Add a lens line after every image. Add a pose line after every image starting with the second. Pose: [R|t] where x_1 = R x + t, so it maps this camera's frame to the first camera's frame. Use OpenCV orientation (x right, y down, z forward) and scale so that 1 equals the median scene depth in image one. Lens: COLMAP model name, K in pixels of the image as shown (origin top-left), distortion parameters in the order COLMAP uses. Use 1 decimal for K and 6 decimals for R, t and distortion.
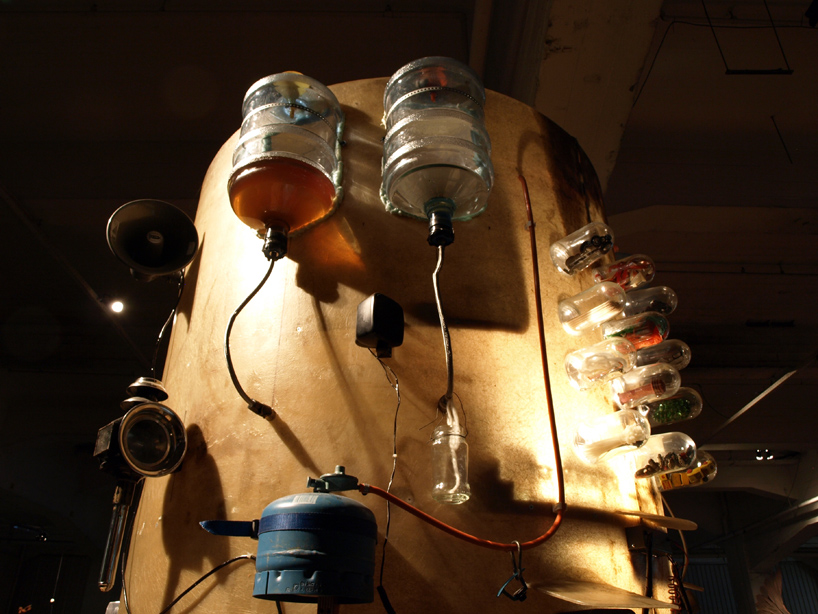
lens RADIAL K [[649.1, 0, 389.2], [0, 649.1, 305.7], [0, 0, 1]] dist [-0.121842, 0.074219]
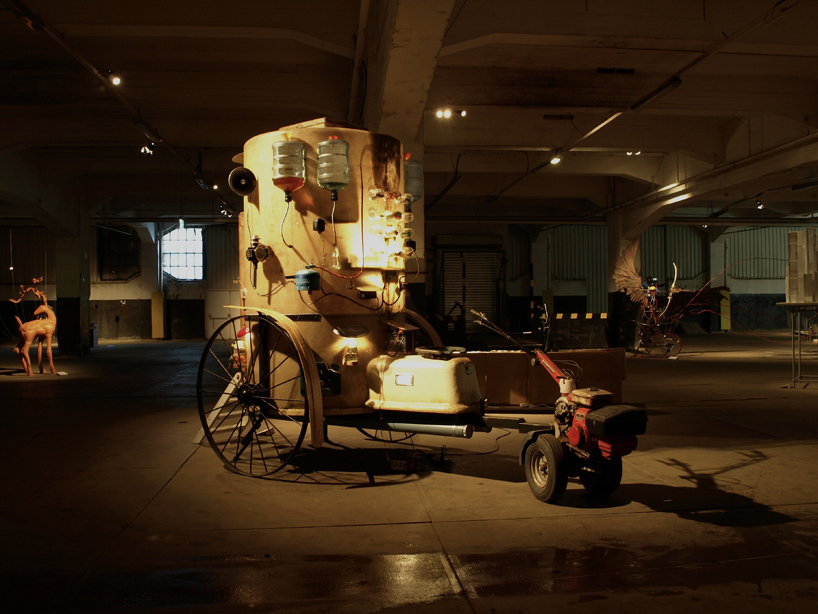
lens RADIAL K [[713.6, 0, 409.0], [0, 713.6, 307.0], [0, 0, 1]] dist [-0.006041, -0.000593]
pose [[0.992294, -0.025365, 0.121283, -0.008762], [-0.037333, 0.872132, 0.487845, -1.604832], [-0.118149, -0.488613, 0.864464, -2.938481]]
